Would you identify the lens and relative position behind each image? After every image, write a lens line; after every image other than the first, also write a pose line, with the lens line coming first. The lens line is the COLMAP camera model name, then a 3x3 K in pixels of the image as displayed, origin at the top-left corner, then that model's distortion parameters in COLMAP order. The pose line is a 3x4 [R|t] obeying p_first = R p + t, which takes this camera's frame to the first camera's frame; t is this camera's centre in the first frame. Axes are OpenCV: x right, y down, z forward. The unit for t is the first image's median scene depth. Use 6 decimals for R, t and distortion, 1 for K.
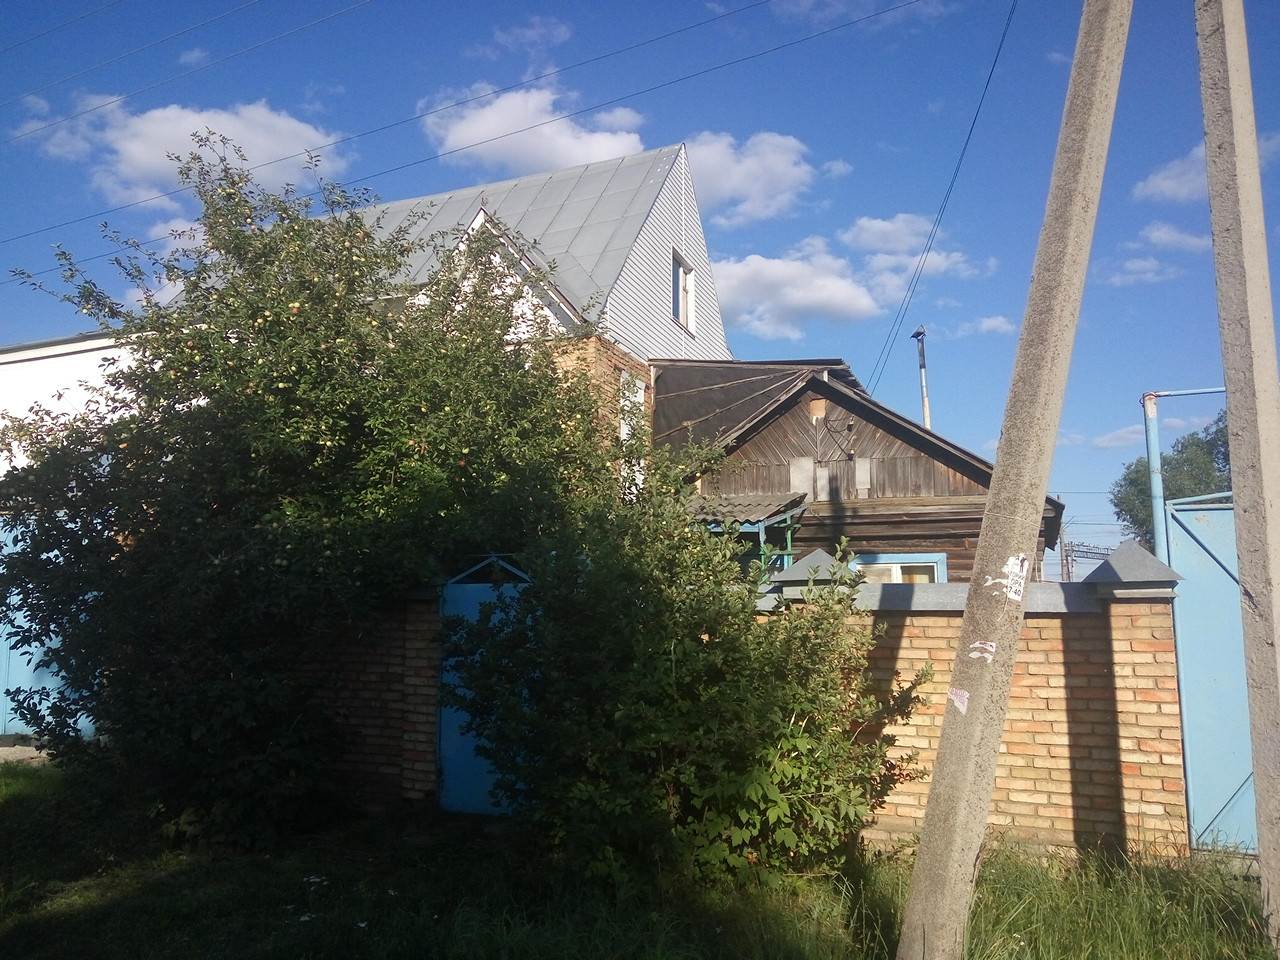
lens RADIAL K [[1026.1, 0, 634.6], [0, 1026.1, 478.2], [0, 0, 1]] dist [0.079239, -0.087669]
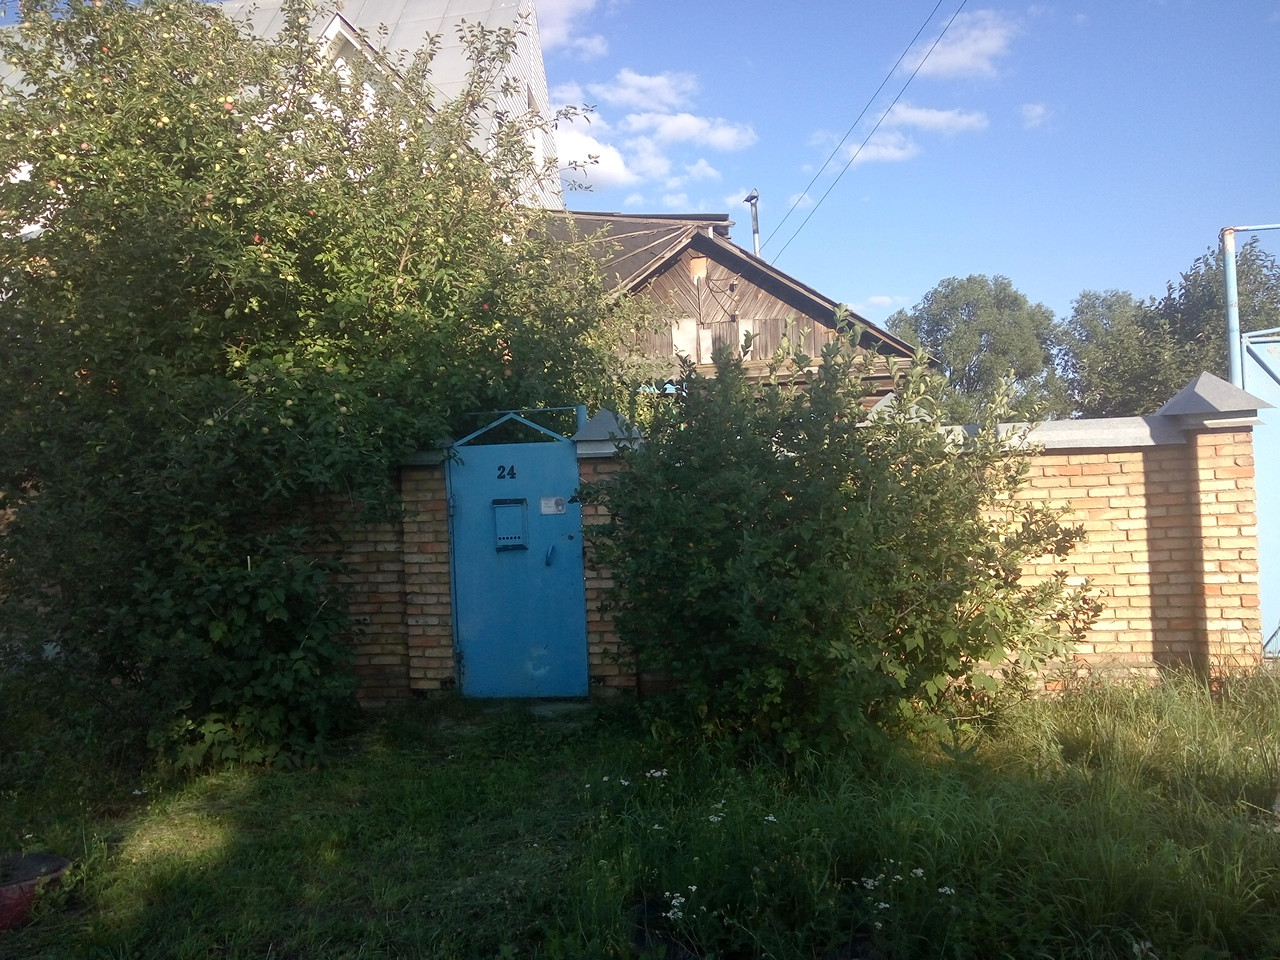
lens RADIAL K [[1026.1, 0, 639.5], [0, 1026.1, 478.8], [0, 0, 1]] dist [0.079239, -0.087669]
pose [[0.959094, -0.039985, 0.280250, -0.352556], [0.007641, 0.993270, 0.115568, 0.039675], [-0.282985, -0.108699, 0.952945, 0.164659]]
